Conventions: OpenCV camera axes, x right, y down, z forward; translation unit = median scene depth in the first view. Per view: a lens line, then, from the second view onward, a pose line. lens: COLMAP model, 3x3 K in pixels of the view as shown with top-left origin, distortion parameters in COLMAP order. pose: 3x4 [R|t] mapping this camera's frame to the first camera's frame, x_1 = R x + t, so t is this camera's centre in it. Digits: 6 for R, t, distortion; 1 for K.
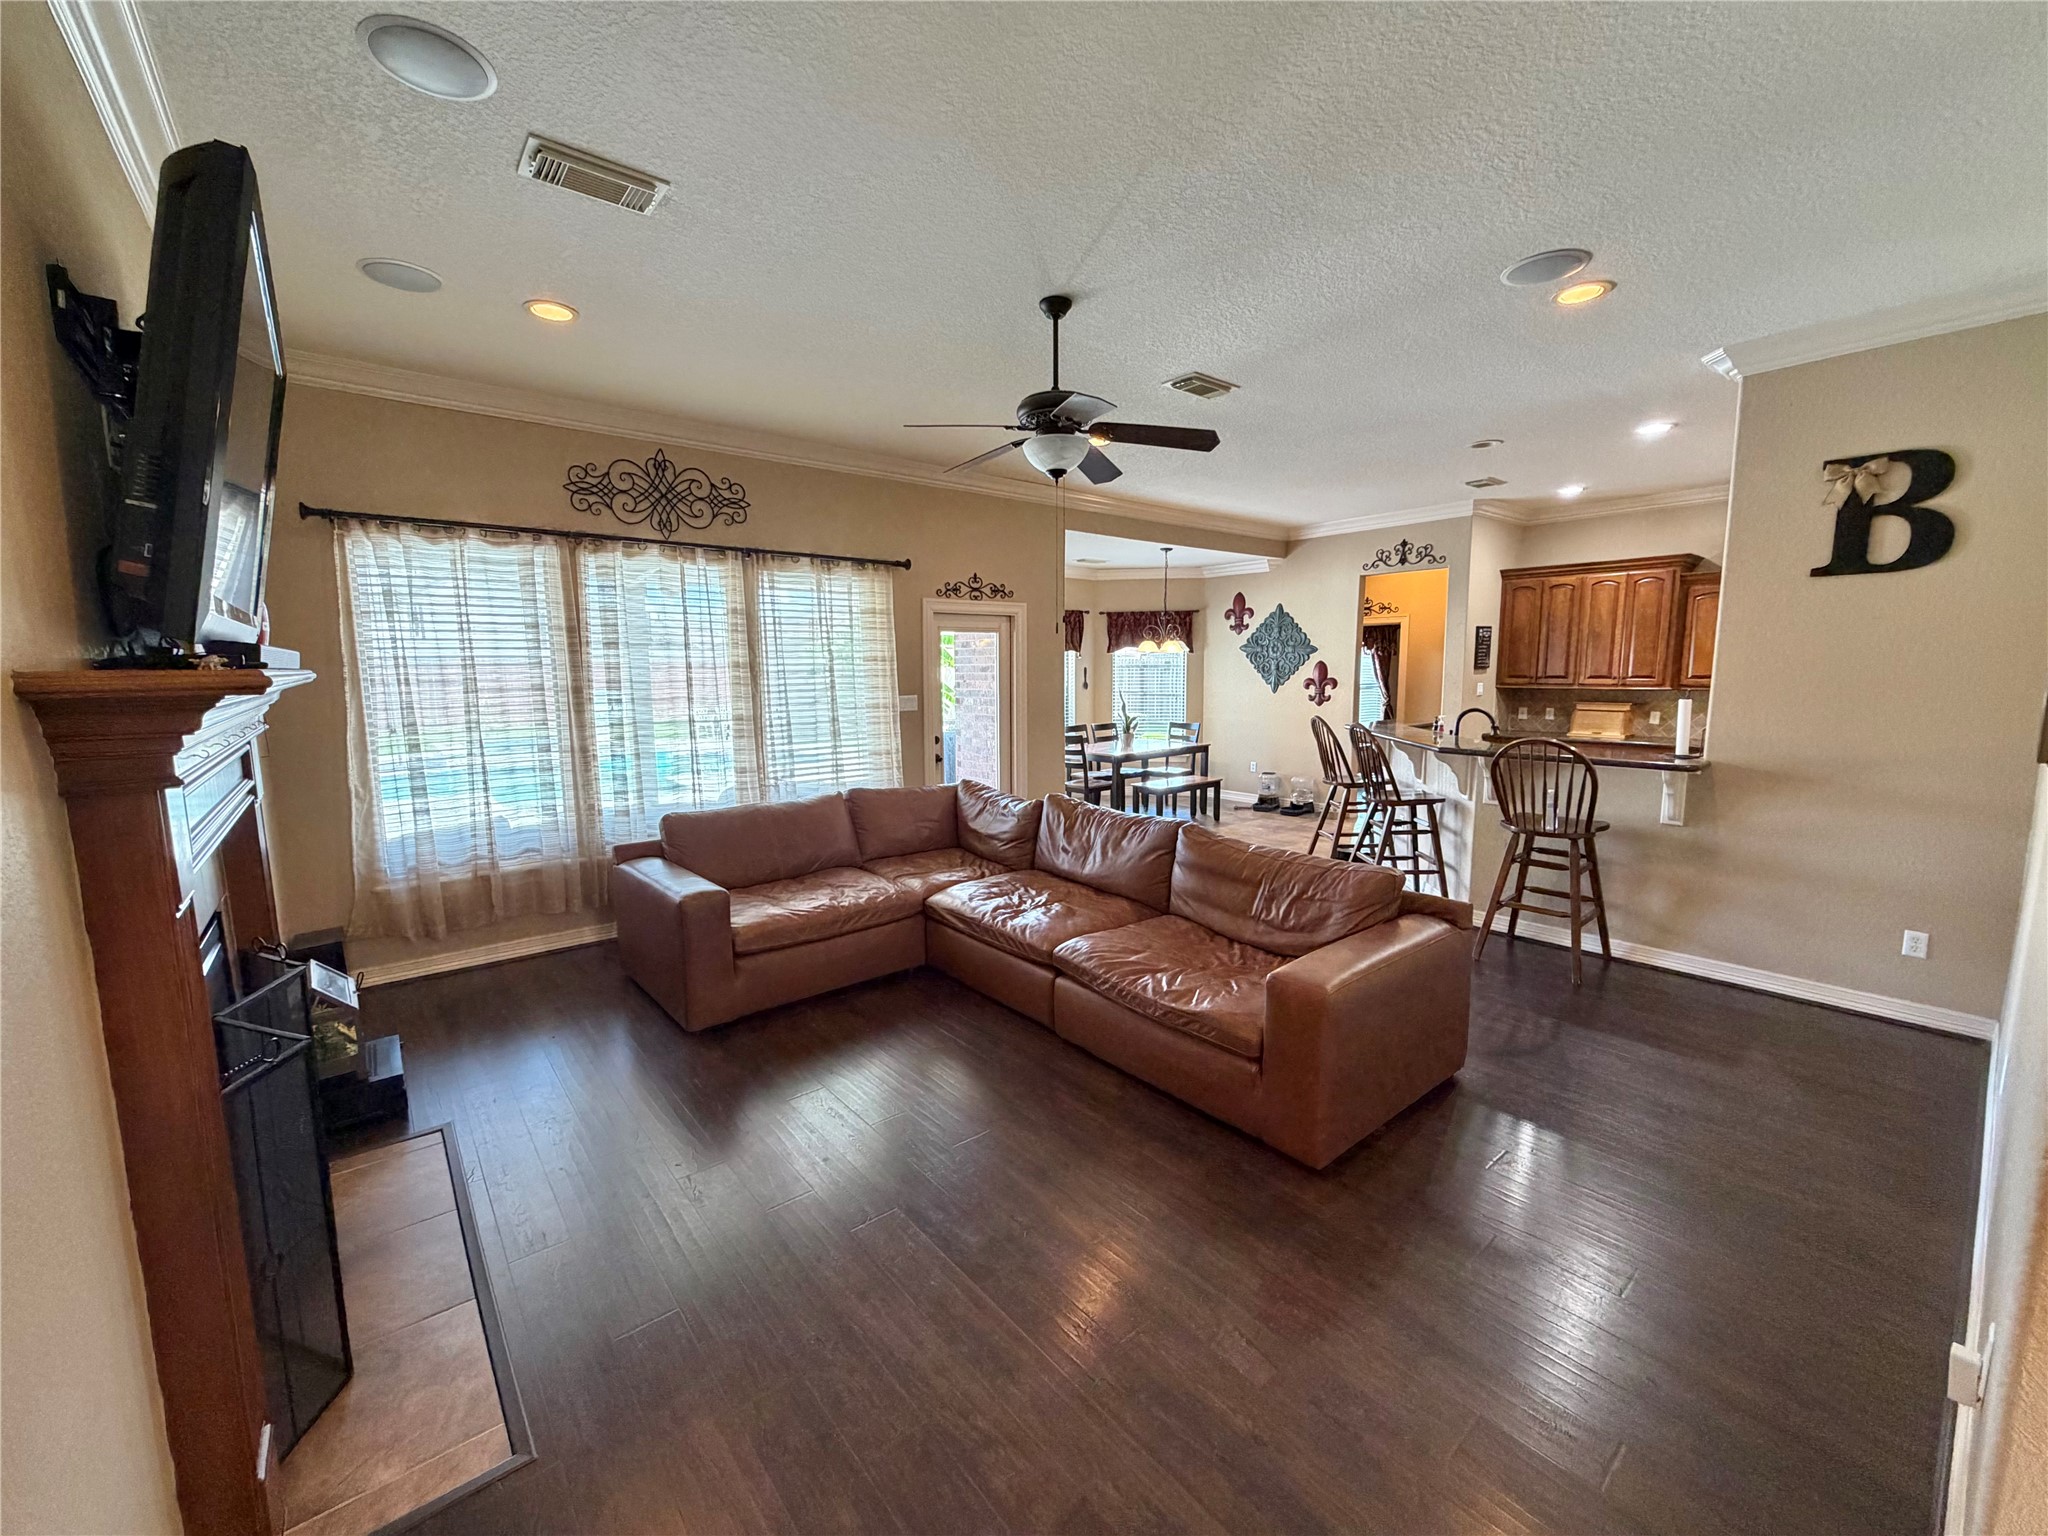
lens RADIAL K [[815.6, 0, 1016.7], [0, 815.6, 767.9], [0, 0, 1]] dist [0.000824, 0.000057]
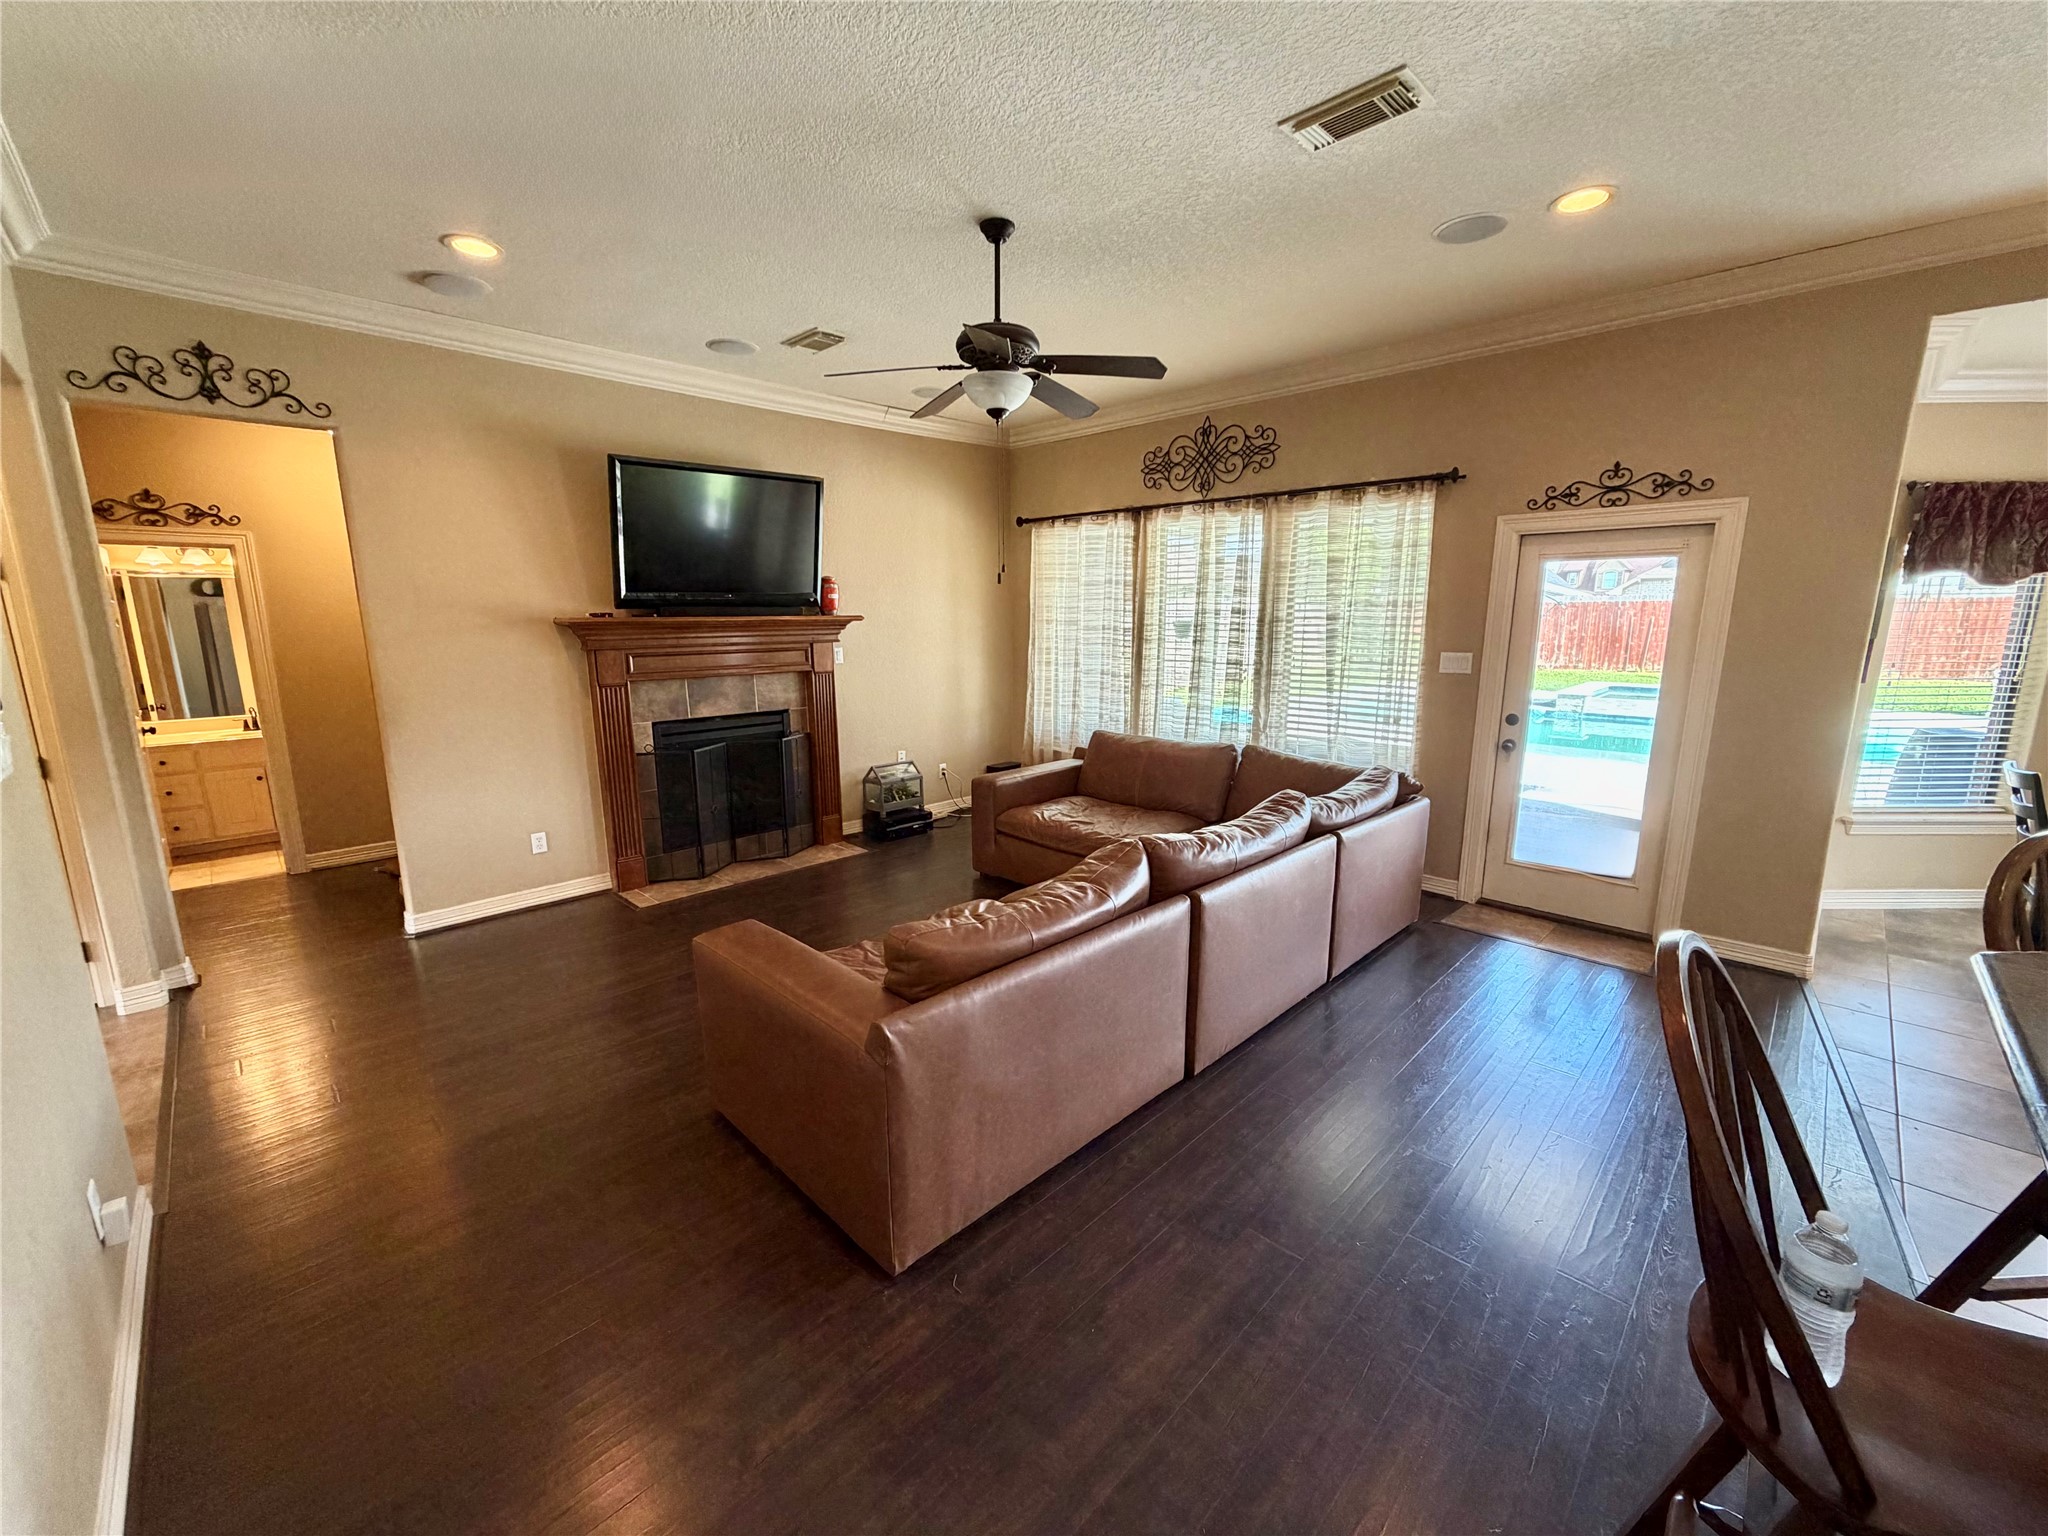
lens RADIAL K [[814.9, 0, 1017.0], [0, 814.9, 769.9], [0, 0, 1]] dist [-0.000638, 0.000653]
pose [[0.096721, 0.198206, -0.975377, 0.528951], [-0.119751, 0.975170, 0.186290, -0.068032], [0.988081, 0.098784, 0.118054, 0.475731]]
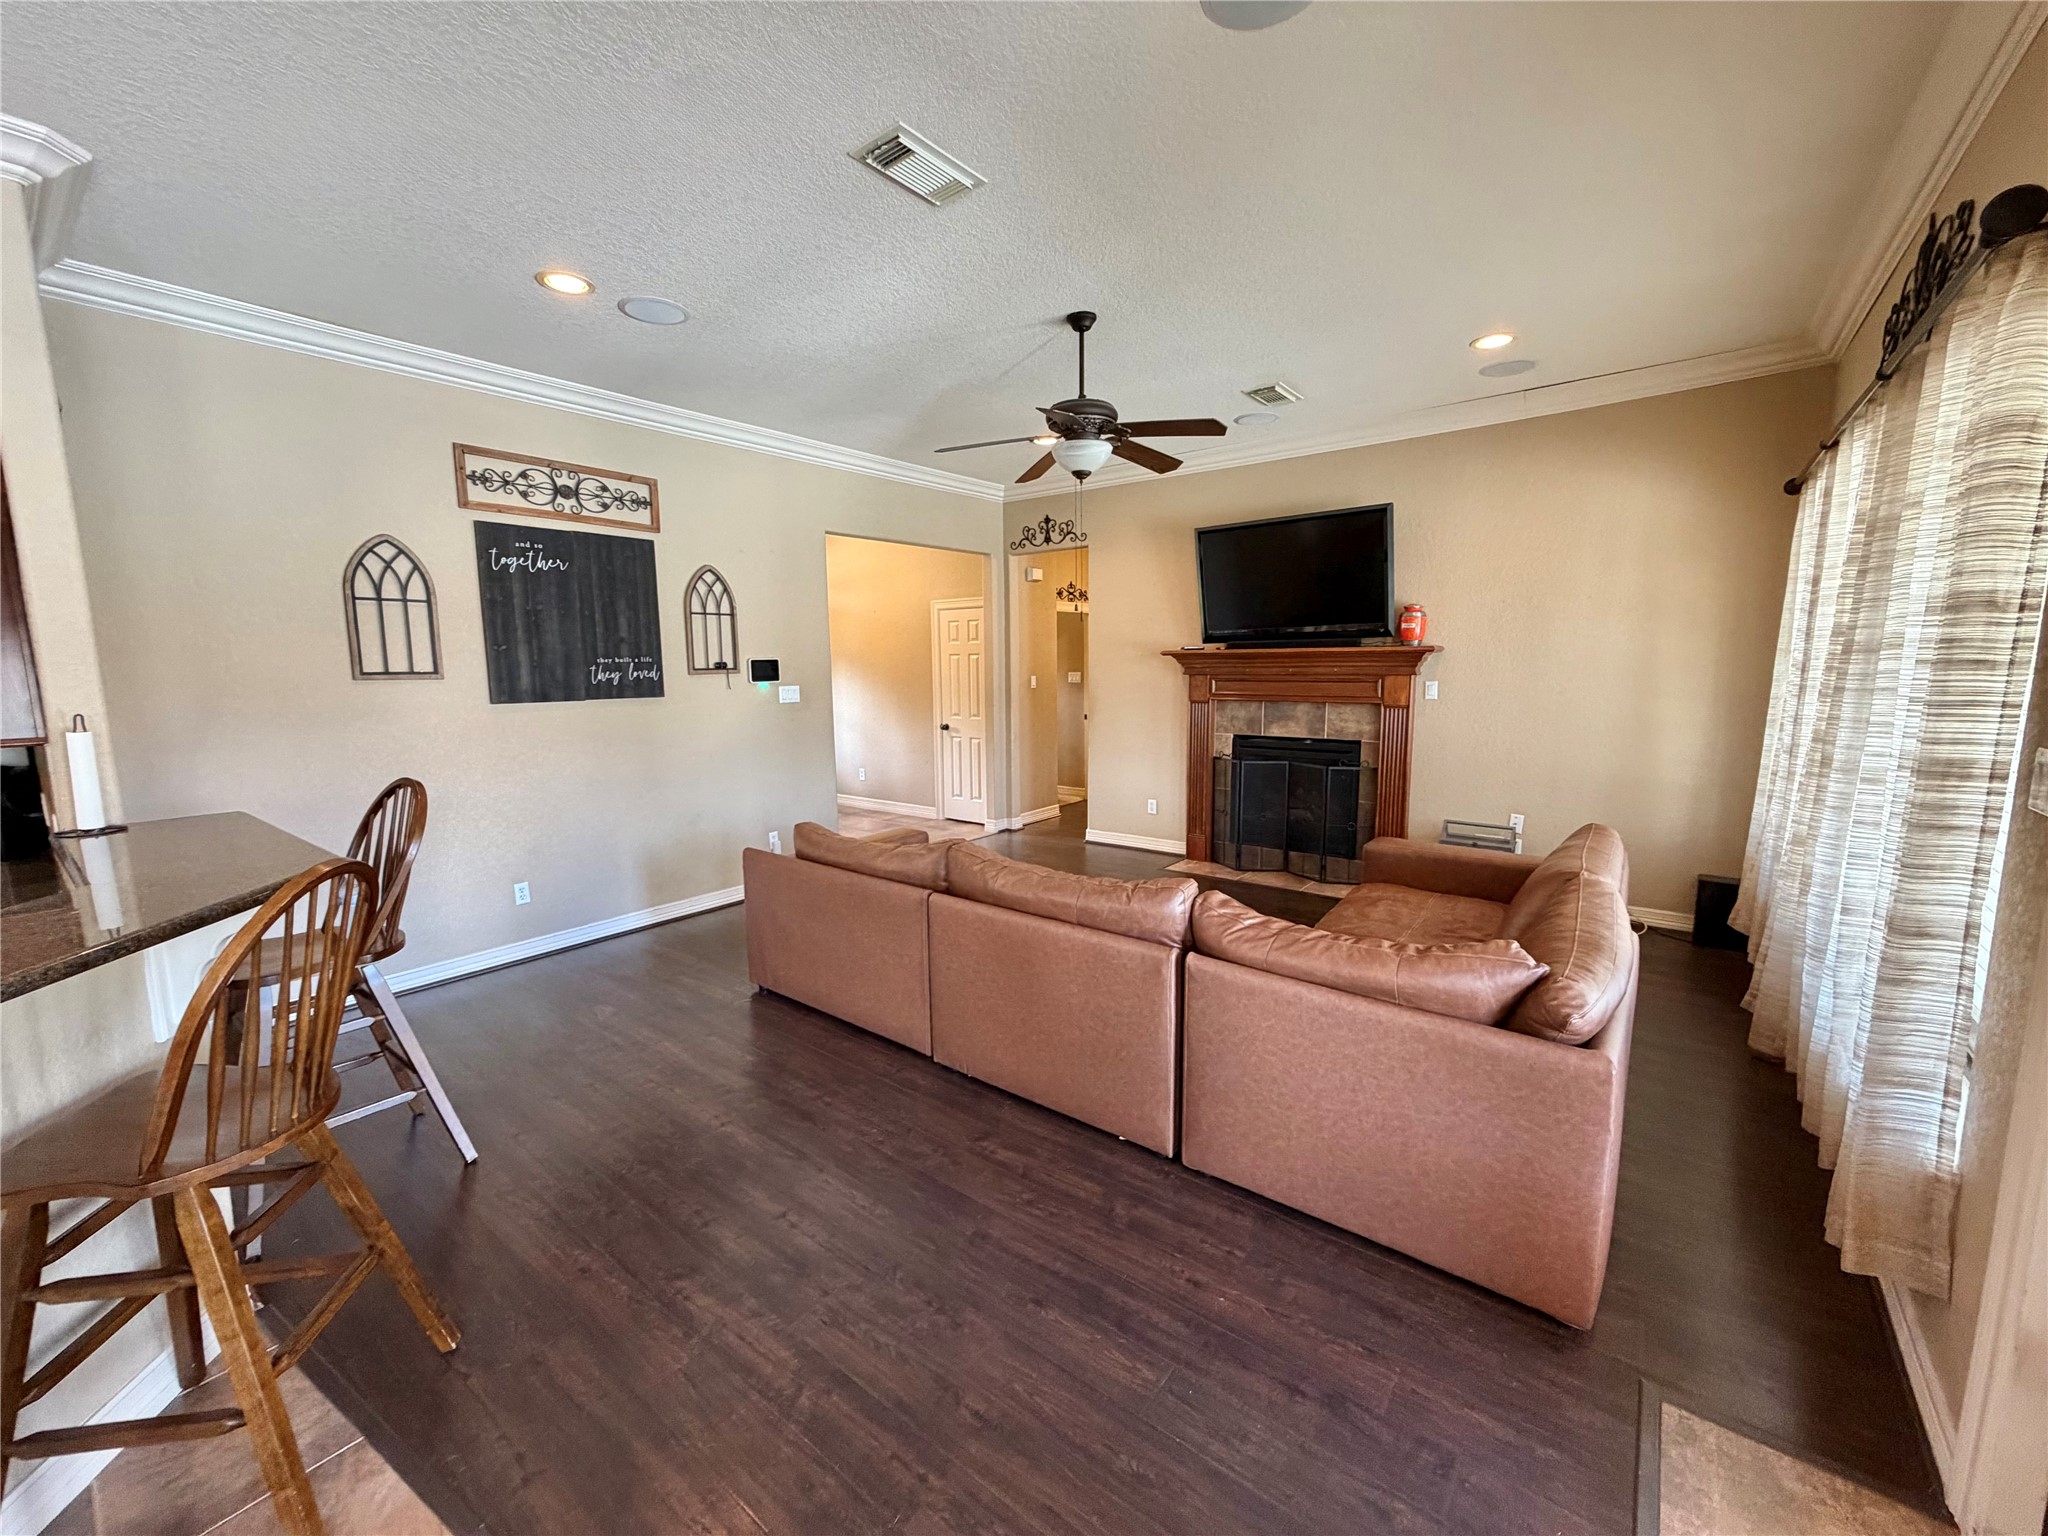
lens RADIAL K [[814.9, 0, 1017.0], [0, 814.9, 769.9], [0, 0, 1]] dist [-0.000638, 0.000653]
pose [[-0.976553, 0.052446, -0.208790, 0.191164], [-0.003611, 0.965743, 0.259475, -0.130720], [0.215245, 0.254145, -0.942910, 1.055417]]
